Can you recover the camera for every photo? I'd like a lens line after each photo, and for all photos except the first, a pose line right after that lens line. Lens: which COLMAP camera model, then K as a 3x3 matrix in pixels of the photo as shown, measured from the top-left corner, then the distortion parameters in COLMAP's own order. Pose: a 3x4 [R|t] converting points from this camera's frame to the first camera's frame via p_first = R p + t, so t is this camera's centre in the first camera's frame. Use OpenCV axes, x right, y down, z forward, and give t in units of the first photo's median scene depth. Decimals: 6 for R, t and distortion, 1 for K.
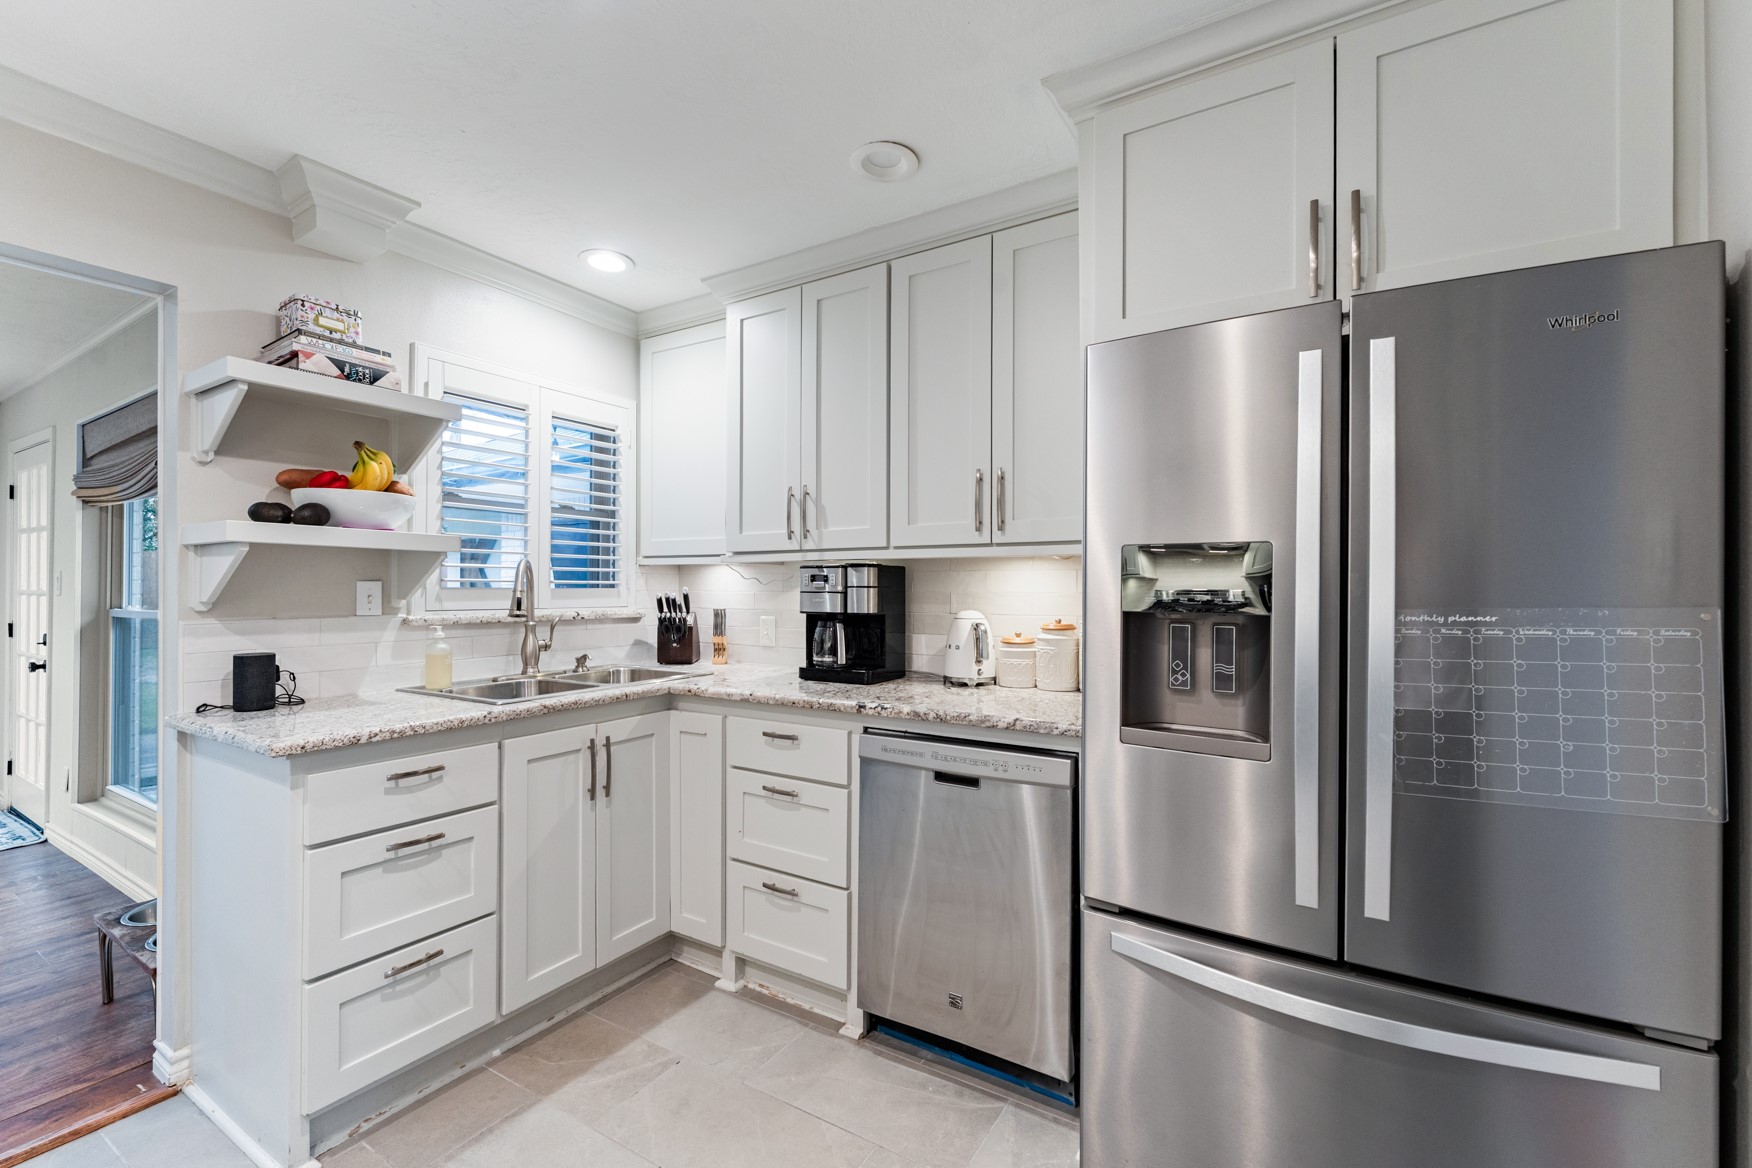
lens RADIAL K [[746.0, 0, 879.3], [0, 746.0, 586.5], [0, 0, 1]] dist [-0.001536, -0.000245]
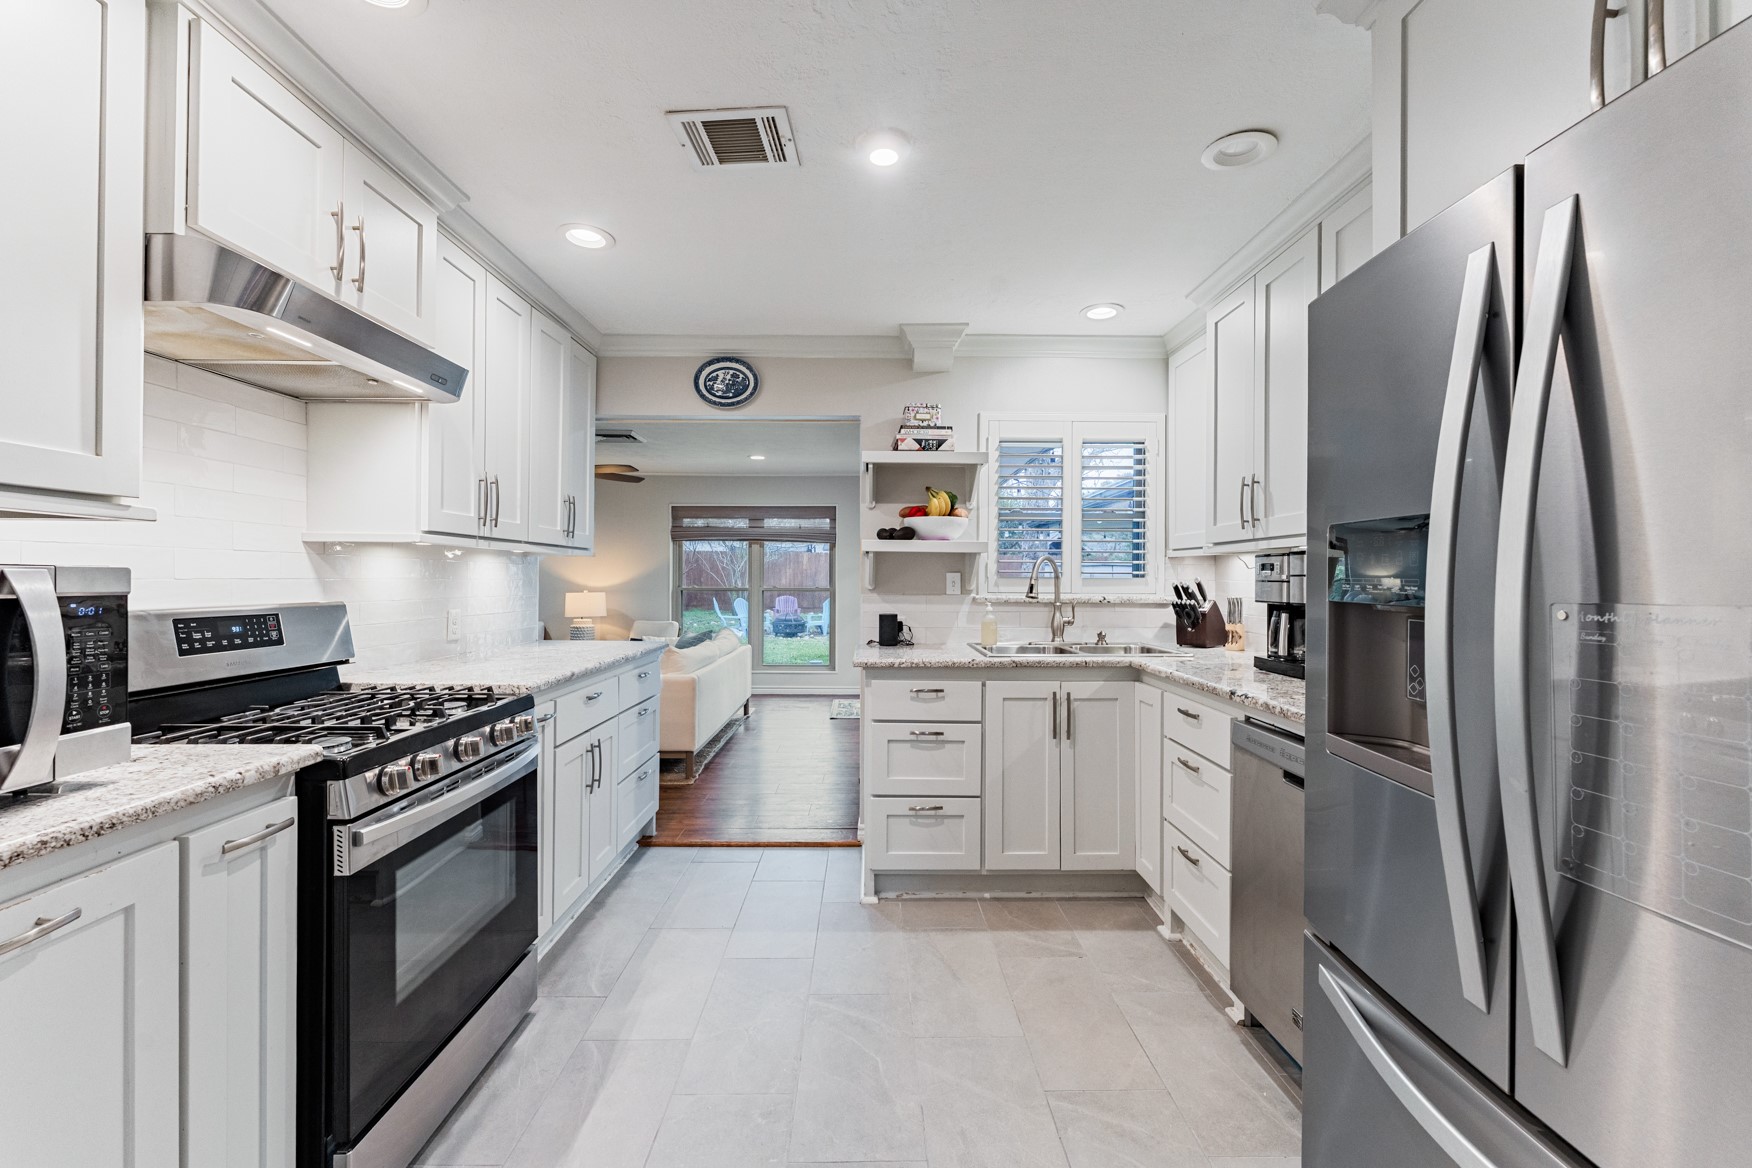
lens RADIAL K [[705.7, 0, 874.7], [0, 705.7, 577.8], [0, 0, 1]] dist [-0.002528, -0.000204]
pose [[0.530933, -0.000267, -0.847414, 0.507139], [-0.000375, 1.000000, -0.000549, 0.004768], [0.847413, 0.000609, 0.530933, 0.076425]]
